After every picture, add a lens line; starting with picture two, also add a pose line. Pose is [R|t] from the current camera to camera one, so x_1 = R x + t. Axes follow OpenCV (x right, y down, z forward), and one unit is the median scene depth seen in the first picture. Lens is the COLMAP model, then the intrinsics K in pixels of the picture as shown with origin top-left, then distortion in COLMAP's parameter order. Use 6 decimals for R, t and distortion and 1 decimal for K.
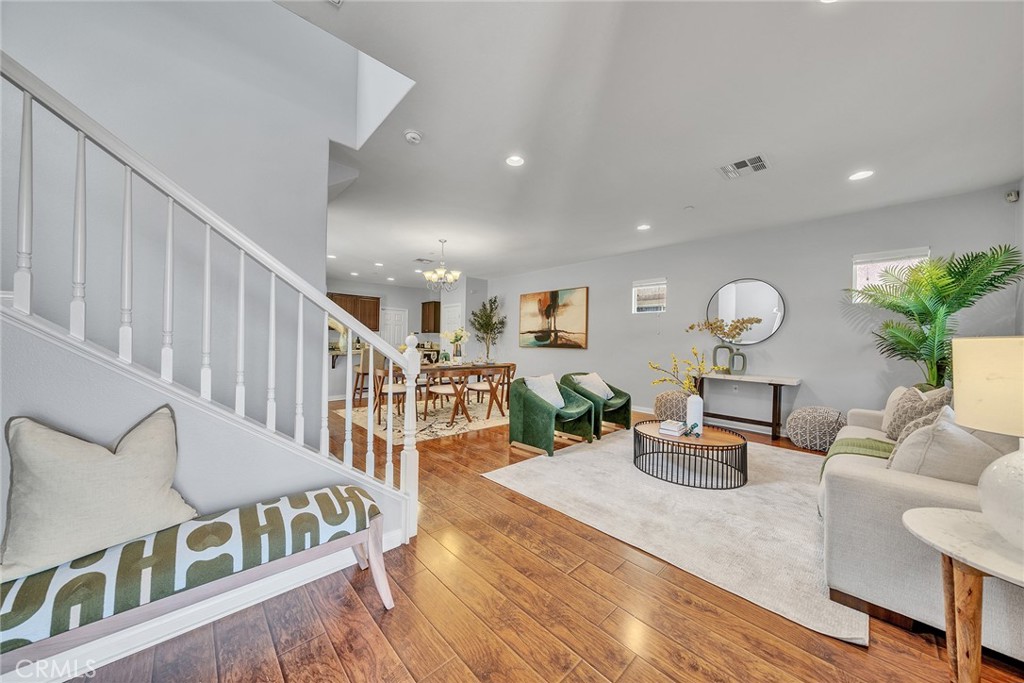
lens RADIAL K [[345.7, 0, 508.3], [0, 345.7, 339.5], [0, 0, 1]] dist [-0.010413, 0.000496]
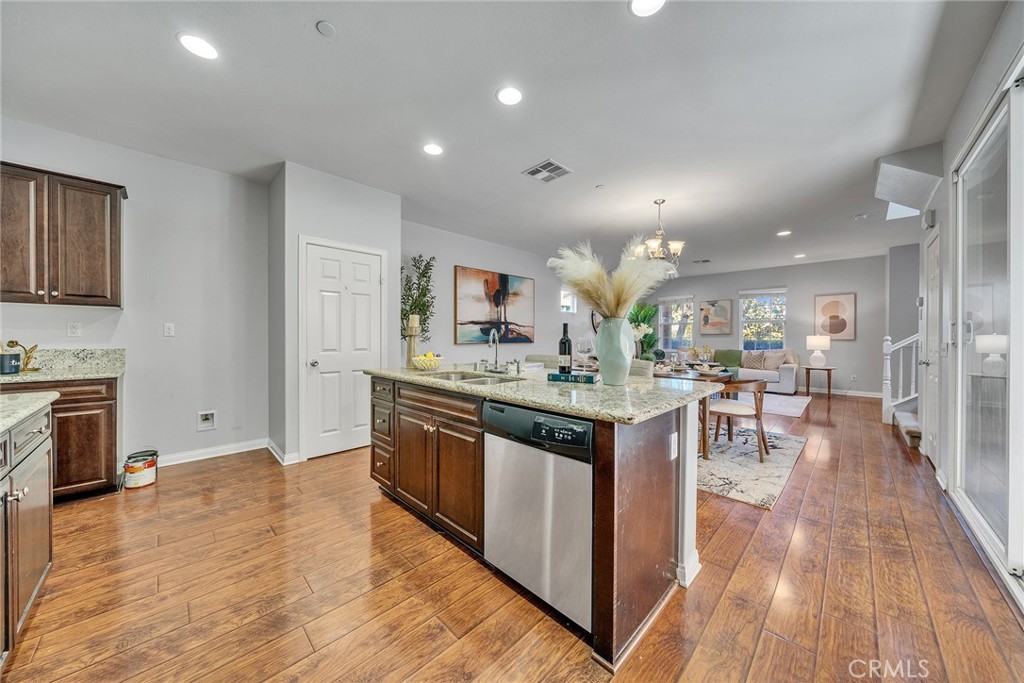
lens RADIAL K [[345.7, 0, 508.4], [0, 345.7, 345.0], [0, 0, 1]] dist [-0.010413, 0.000496]
pose [[-0.035769, -0.043040, 0.998433, -0.821633], [-0.010009, 0.999037, 0.042707, -0.008407], [-0.999310, -0.008465, -0.036166, 1.202525]]
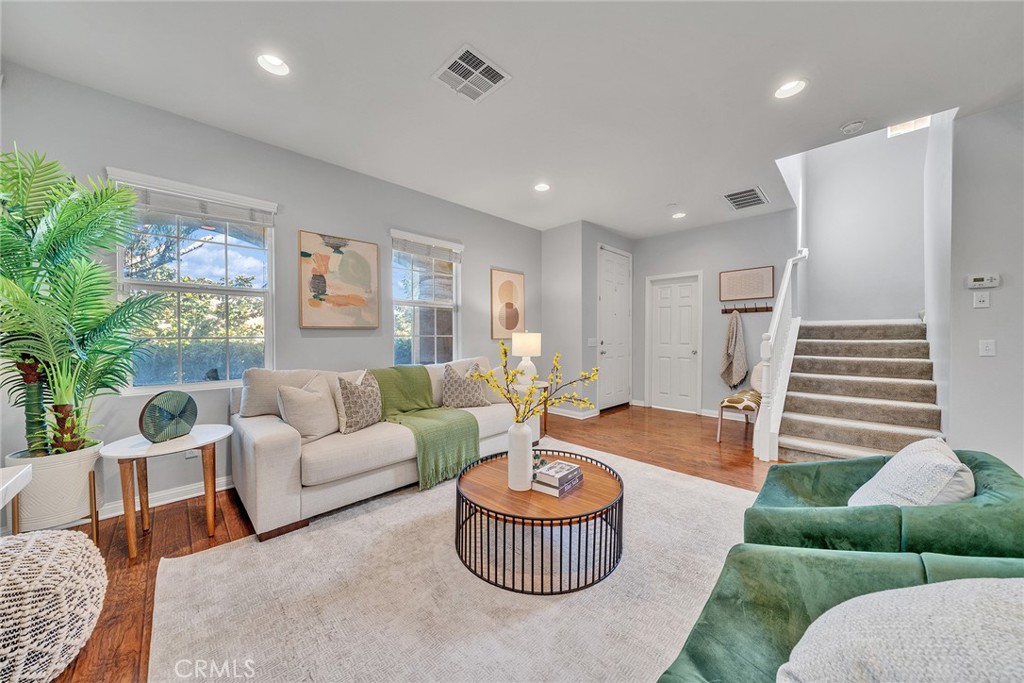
lens RADIAL K [[345.7, 0, 511.7], [0, 345.7, 342.5], [0, 0, 1]] dist [-0.010413, 0.000496]
pose [[-0.999052, -0.021664, -0.037757, 0.309691], [-0.022441, 0.999543, 0.020264, 0.004556], [0.037301, 0.021092, -0.999081, 0.847559]]
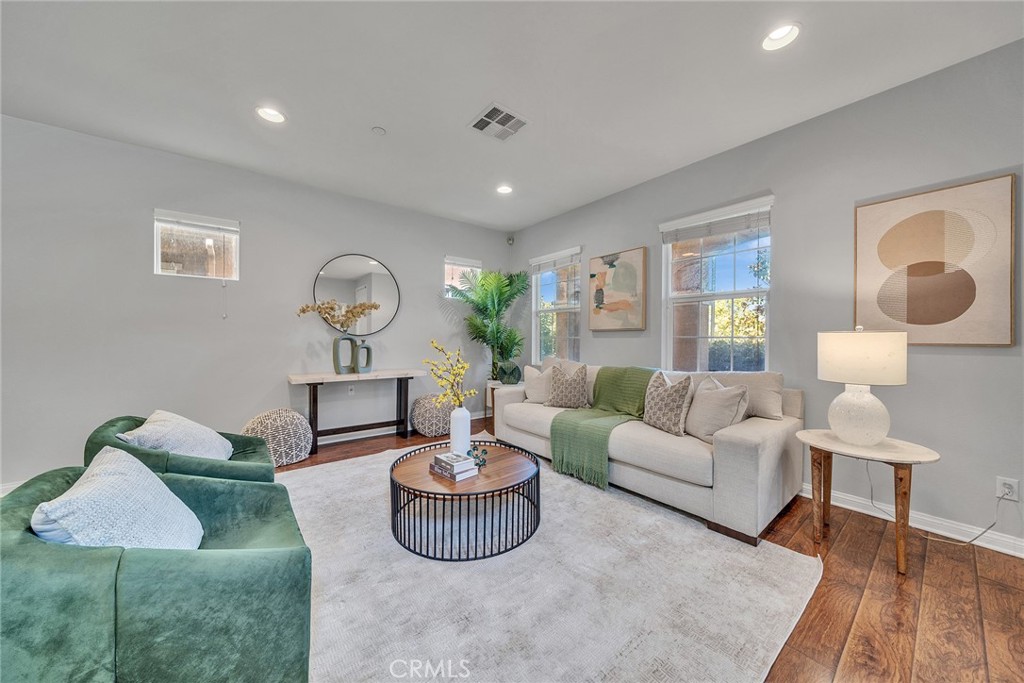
lens RADIAL K [[345.7, 0, 508.5], [0, 345.7, 339.0], [0, 0, 1]] dist [-0.010413, 0.000496]
pose [[0.086796, -0.024842, 0.995916, -0.081596], [-0.007619, 0.999643, 0.025599, 0.000451], [-0.996197, -0.009809, 0.086576, 0.449561]]
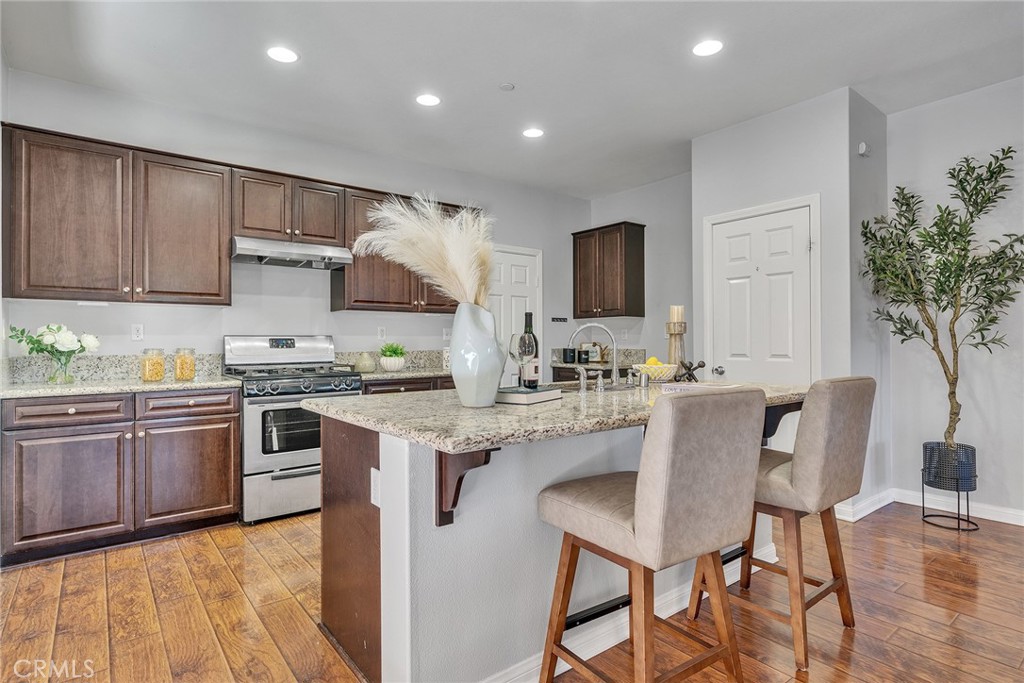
lens RADIAL K [[527.3, 0, 500.7], [0, 527.3, 340.1], [0, 0, 1]] dist [-0.000713, 0.001164]
pose [[0.995750, -0.023030, -0.089167, -0.486801], [0.023035, 0.999734, -0.000972, 0.001956], [0.089165, -0.001086, 0.996016, 0.805322]]
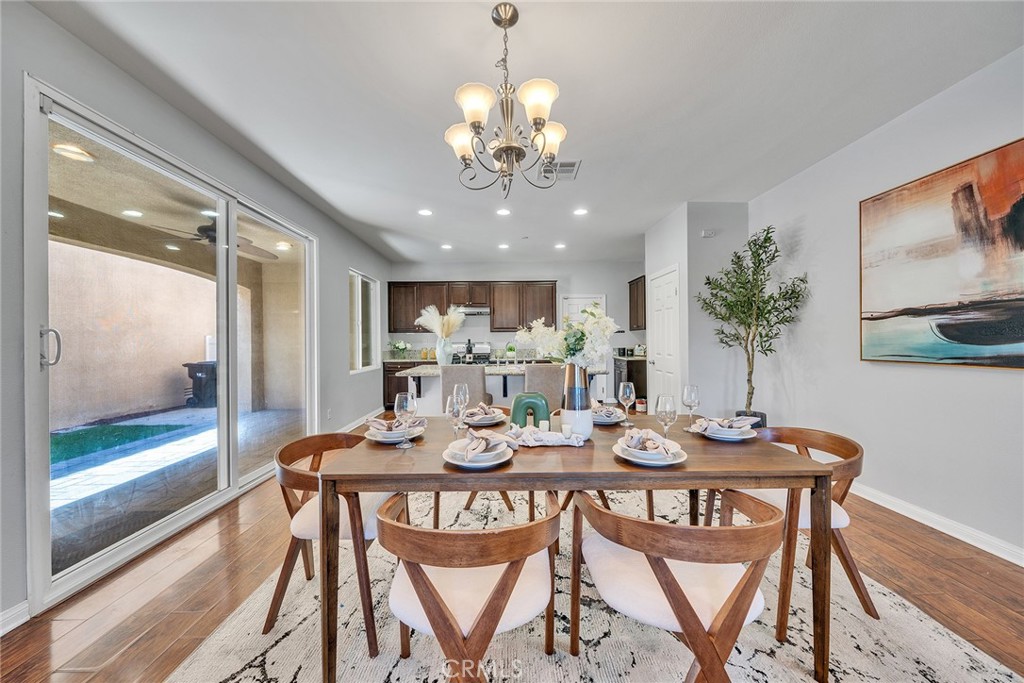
lens RADIAL K [[345.7, 0, 507.0], [0, 345.7, 339.9], [0, 0, 1]] dist [-0.010413, 0.000496]
pose [[0.740310, -0.026416, -0.671747, 0.002549], [0.026658, 0.999595, -0.009929, -0.005142], [0.671737, -0.010556, 0.740715, 0.696745]]
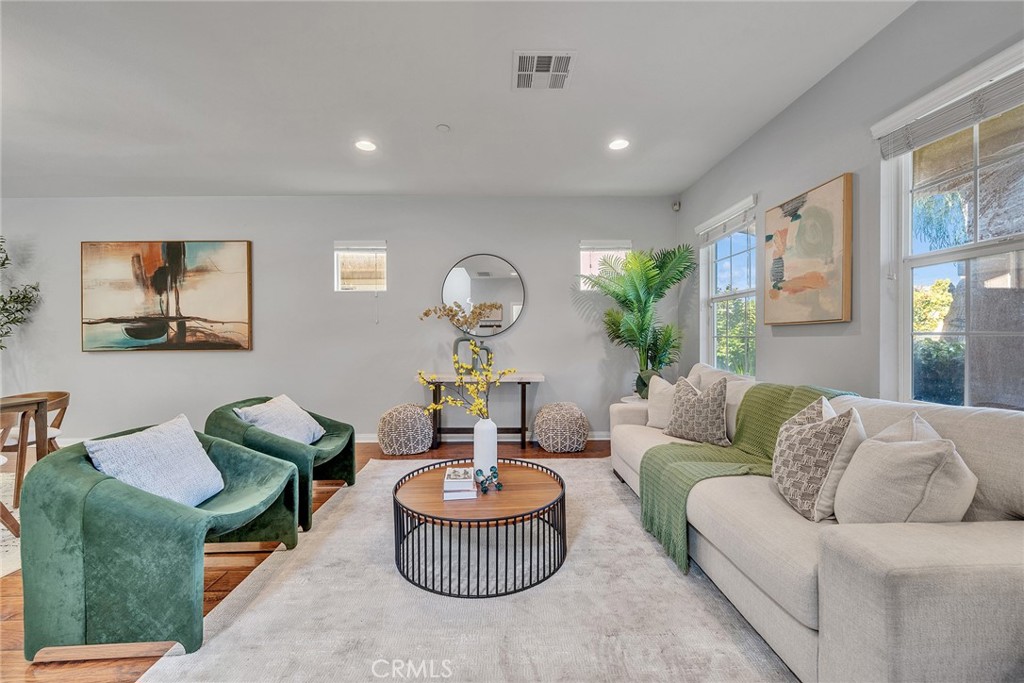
lens RADIAL K [[396.4, 0, 509.0], [0, 396.4, 339.8], [0, 0, 1]] dist [-0.006375, 0.000947]
pose [[0.664947, -0.029534, 0.746306, 0.024077], [0.016036, 0.999552, 0.025268, 0.001037], [-0.746718, -0.004834, 0.665123, 0.266405]]
